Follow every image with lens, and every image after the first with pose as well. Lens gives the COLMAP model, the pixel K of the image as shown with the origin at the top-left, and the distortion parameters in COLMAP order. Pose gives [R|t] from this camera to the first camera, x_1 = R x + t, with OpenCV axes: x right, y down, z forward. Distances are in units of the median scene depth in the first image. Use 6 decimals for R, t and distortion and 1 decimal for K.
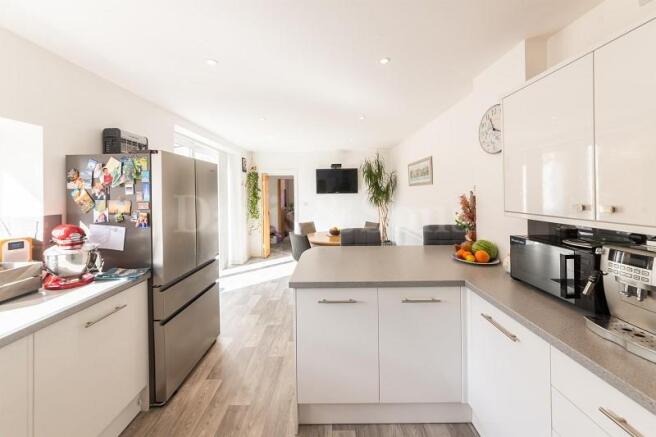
lens RADIAL K [[236.6, 0, 332.3], [0, 236.6, 192.1], [0, 0, 1]] dist [0.003439, 0.000435]
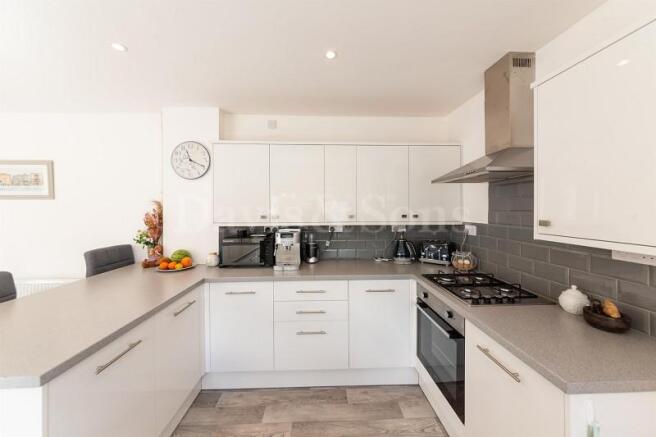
lens RADIAL K [[236.6, 0, 323.5], [0, 236.6, 209.4], [0, 0, 1]] dist [0.003439, 0.000435]
pose [[-0.009100, 0.008876, 0.999919, -0.565255], [-0.004063, 0.999952, -0.008913, 0.006592], [-0.999950, -0.004144, -0.009063, 0.288902]]
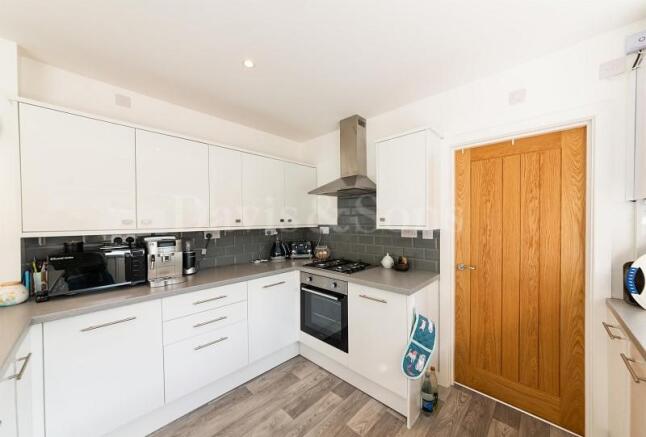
lens RADIAL K [[240.3, 0, 322.0], [0, 240.3, 223.2], [0, 0, 1]] dist [0.007861, 0.000116]
pose [[-0.704904, 0.012017, 0.709201, -0.555209], [0.011478, 0.999919, -0.005535, 0.052155], [-0.709210, 0.004239, -0.704984, 0.682455]]
